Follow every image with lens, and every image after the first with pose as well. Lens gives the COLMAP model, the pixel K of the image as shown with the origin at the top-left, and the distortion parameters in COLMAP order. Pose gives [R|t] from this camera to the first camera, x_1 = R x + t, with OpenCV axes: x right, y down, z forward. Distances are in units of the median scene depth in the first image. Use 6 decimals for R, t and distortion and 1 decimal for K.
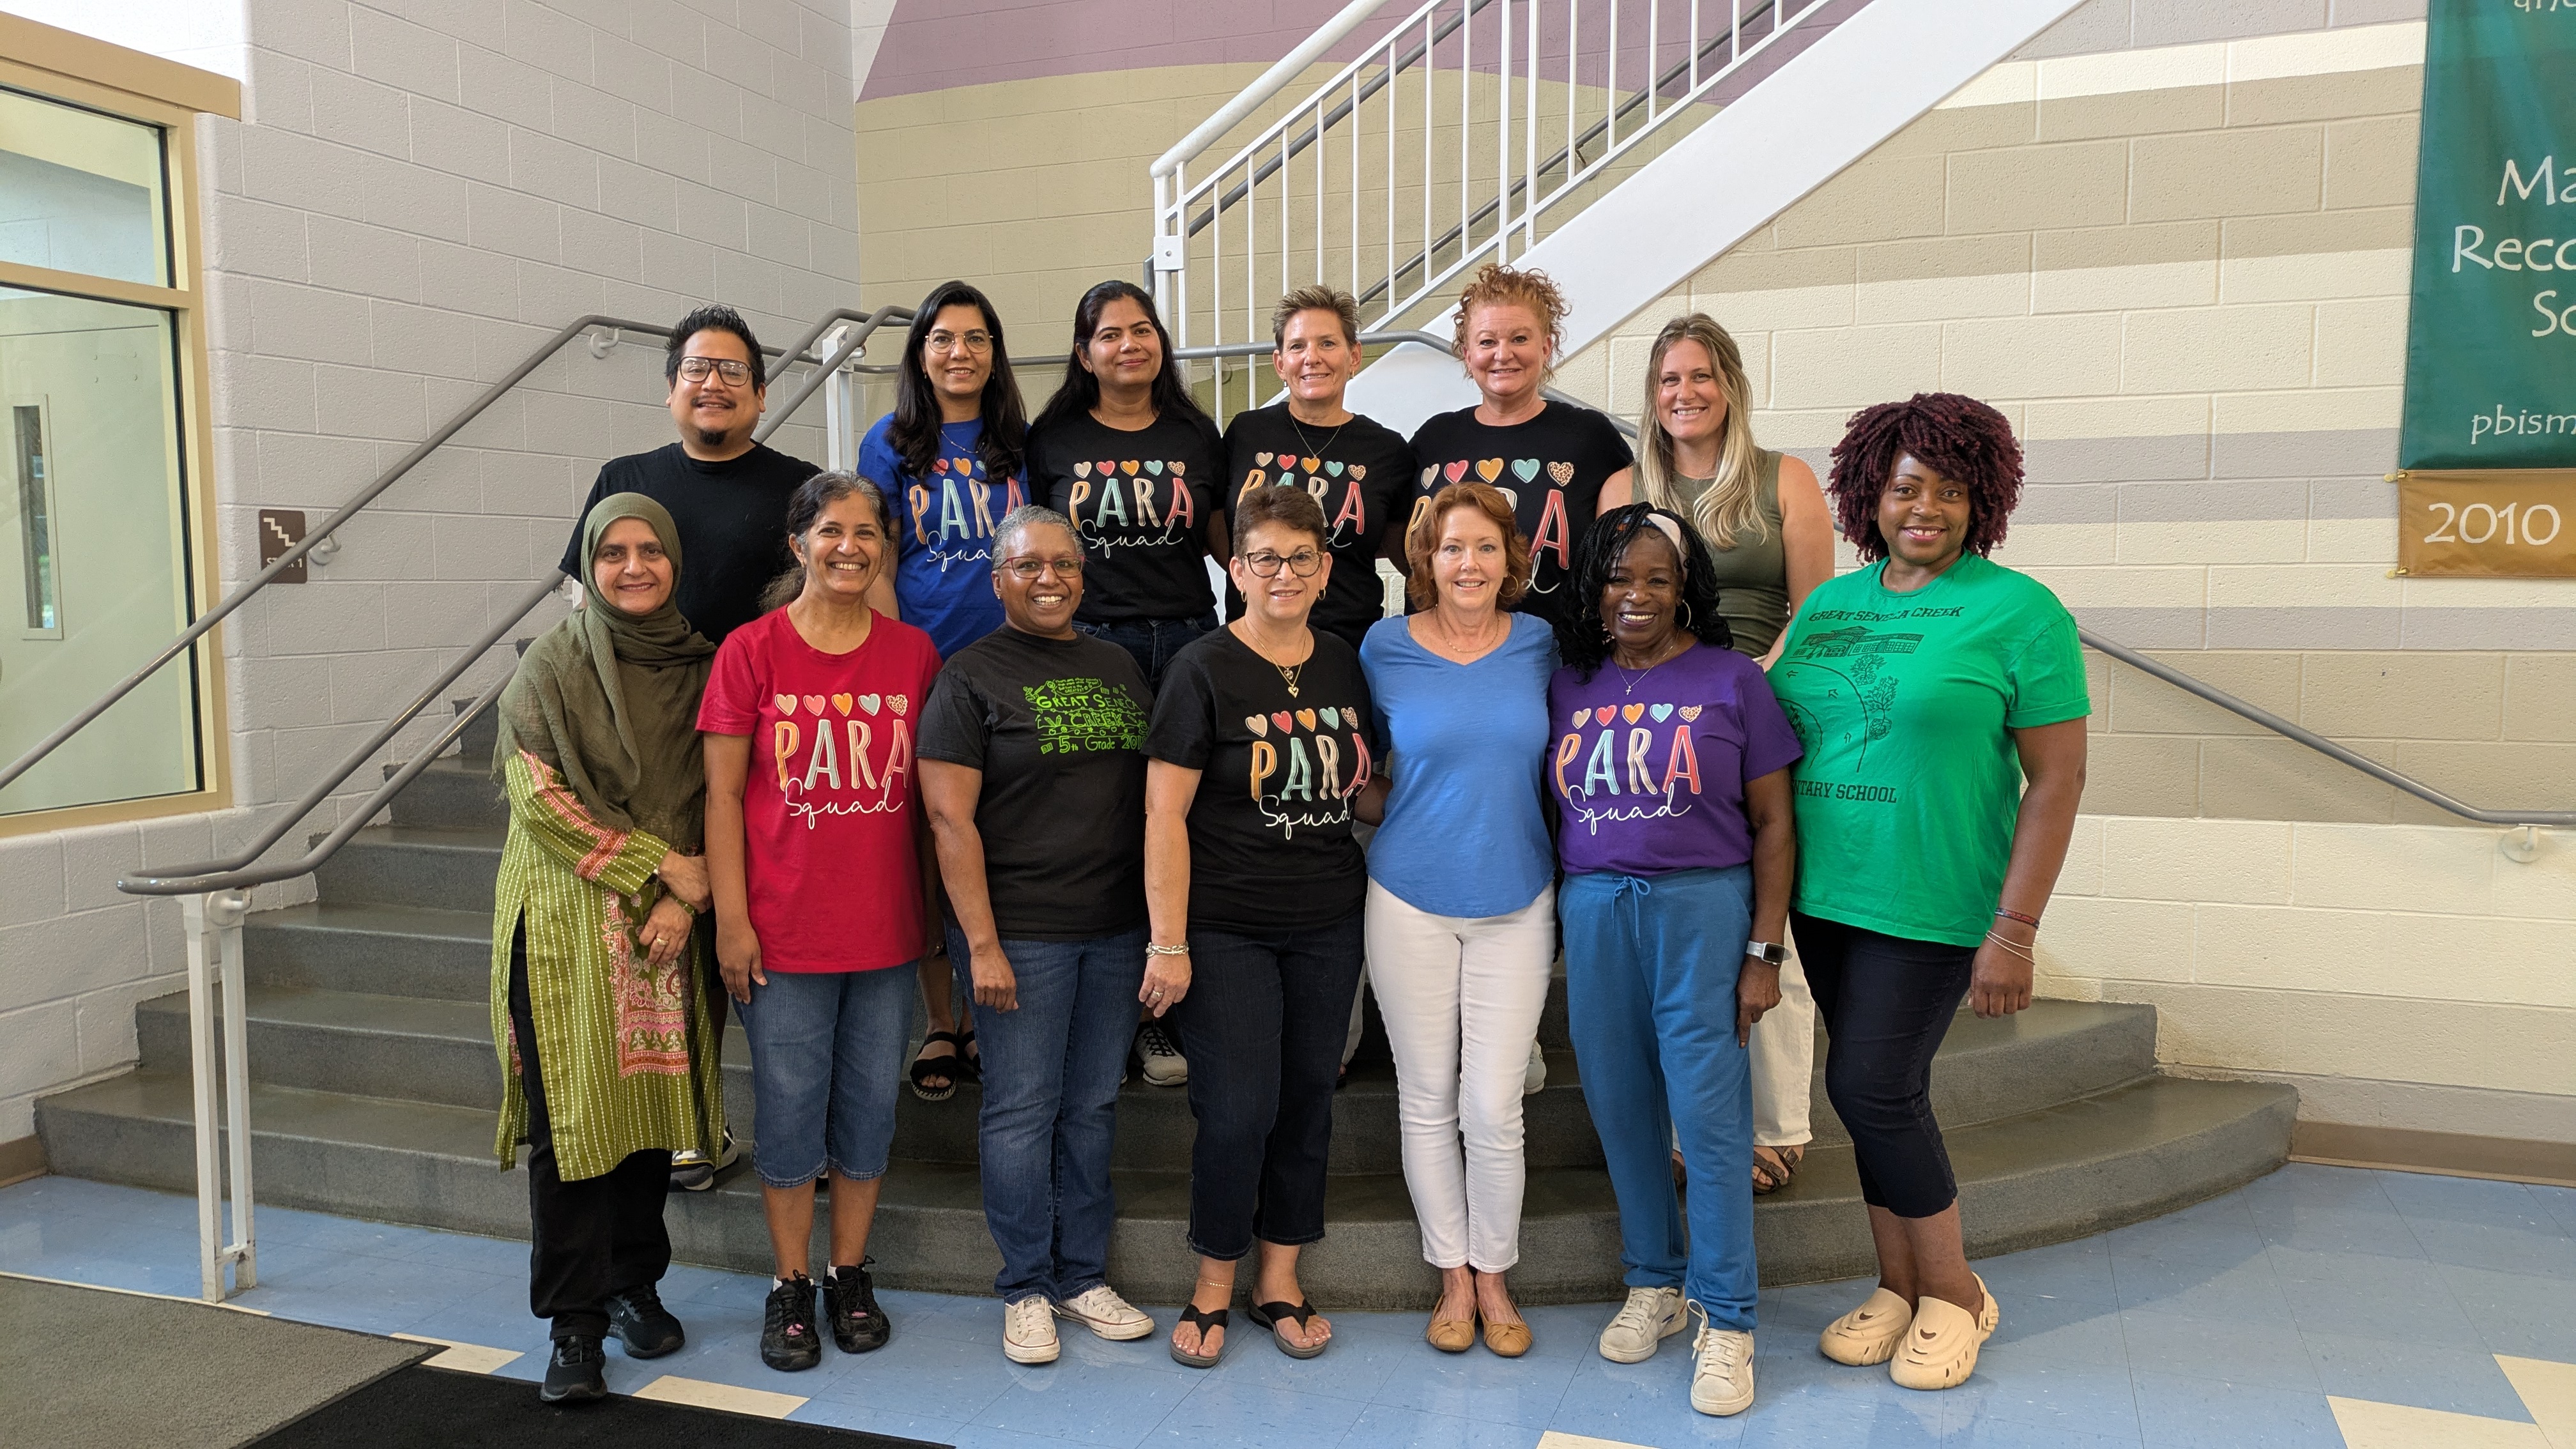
lens RADIAL K [[1905.5, 0, 1260.8], [0, 1905.5, 736.3], [0, 0, 1]] dist [0.046132, -0.041011]
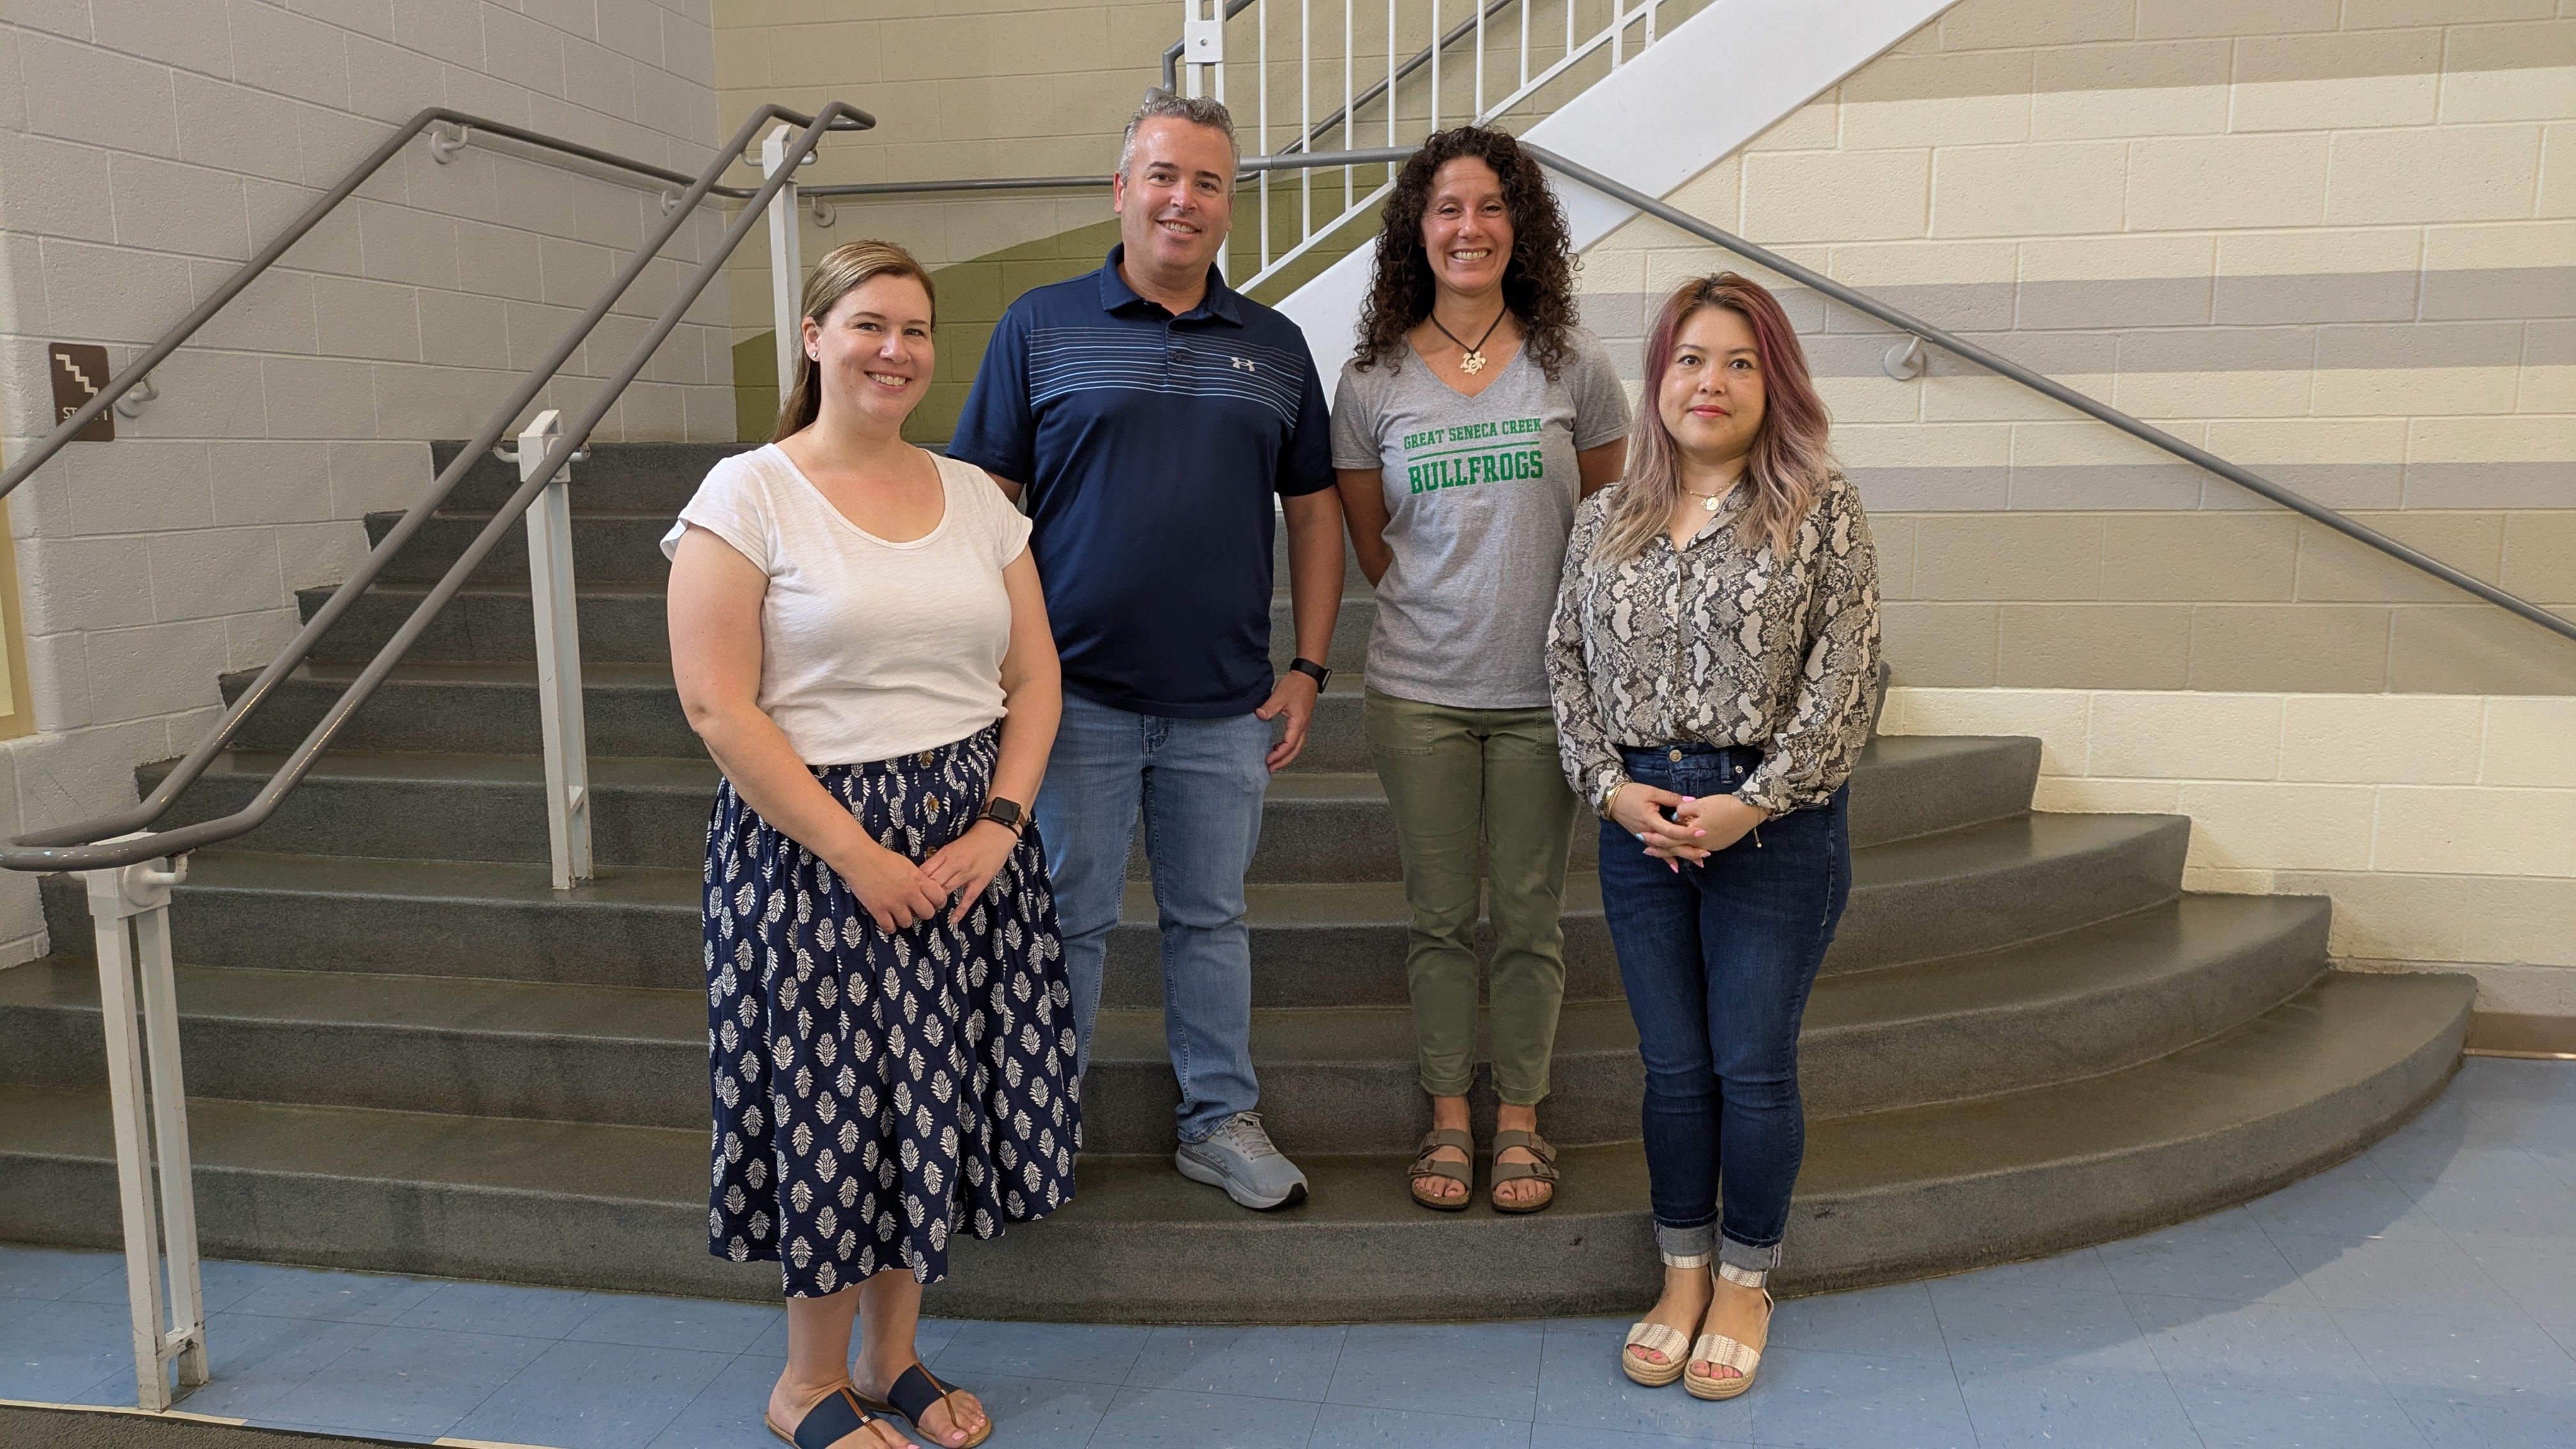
lens RADIAL K [[1905.5, 0, 1270.9], [0, 1905.5, 747.7], [0, 0, 1]] dist [0.046132, -0.041011]
pose [[0.986426, -0.026698, 0.162019, -0.193532], [0.015190, 0.997299, 0.071856, -0.006399], [-0.163500, -0.068420, 0.984168, 0.178608]]
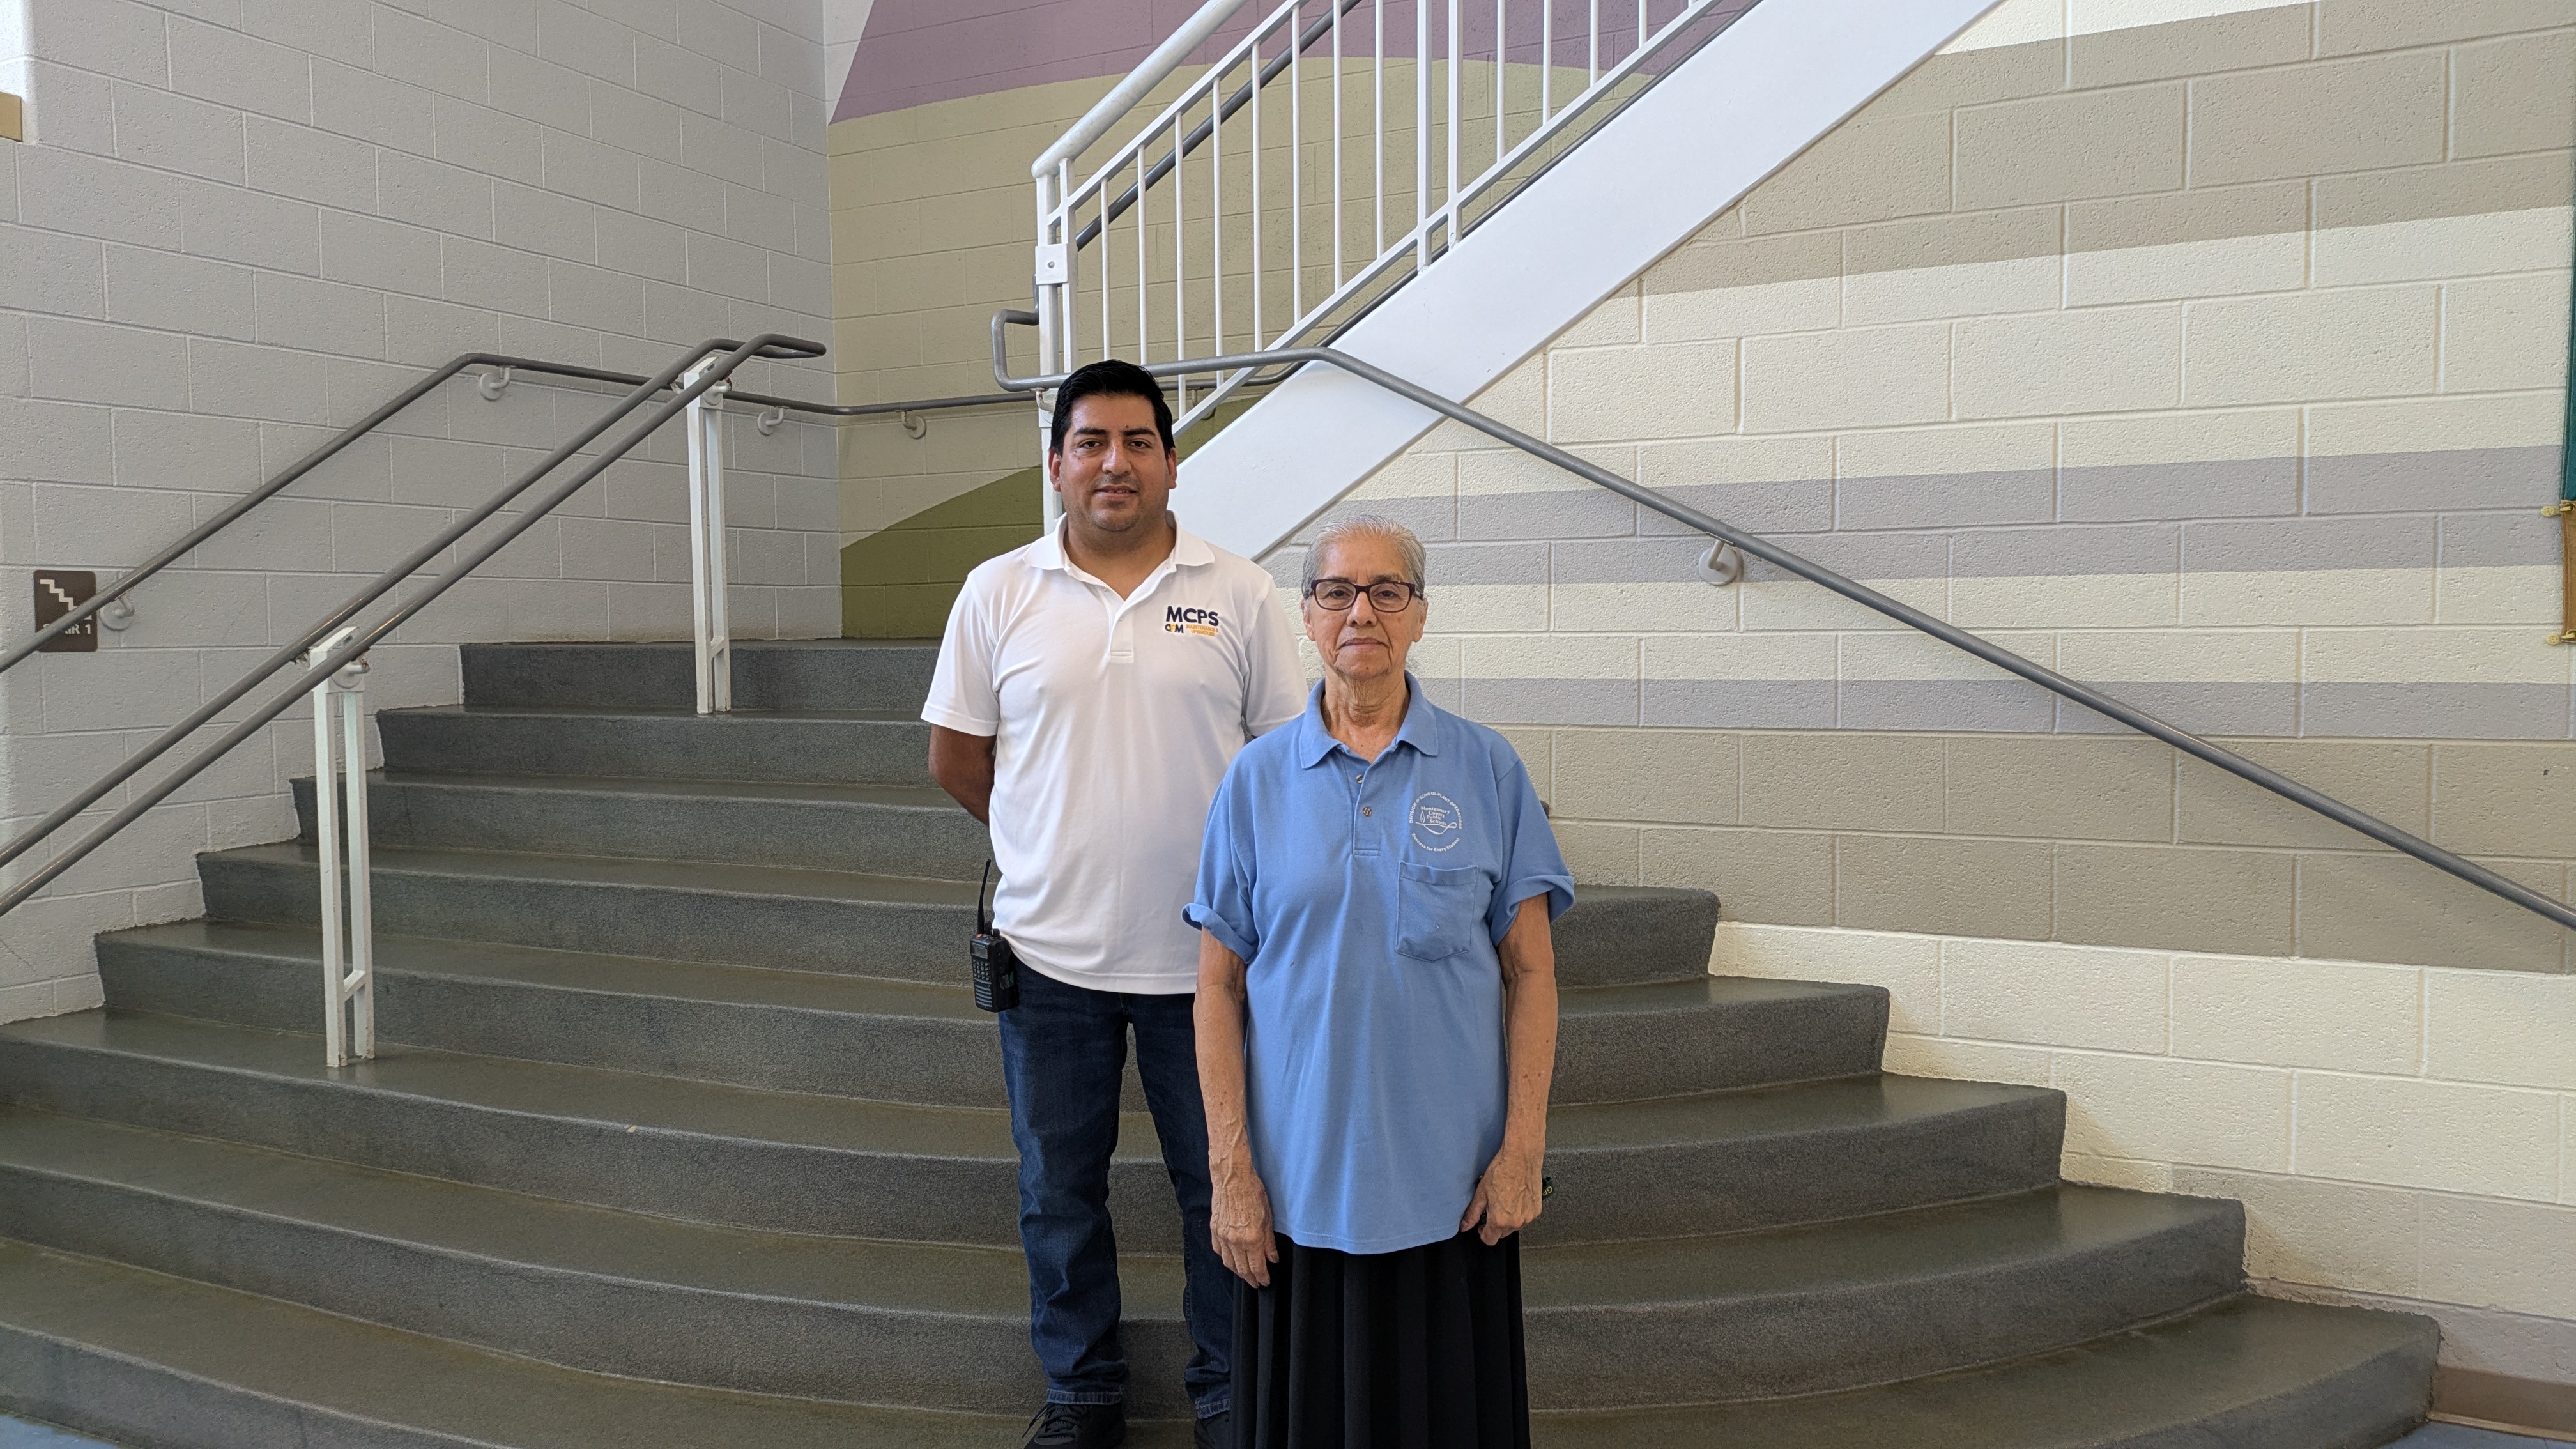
lens RADIAL K [[1905.5, 0, 1256.9], [0, 1905.5, 720.0], [0, 0, 1]] dist [0.046132, -0.041011]
pose [[0.993905, 0.002122, -0.110216, 0.164166], [-0.005778, 0.999443, -0.032862, -0.024692], [0.110085, 0.033299, 0.993364, 0.195304]]
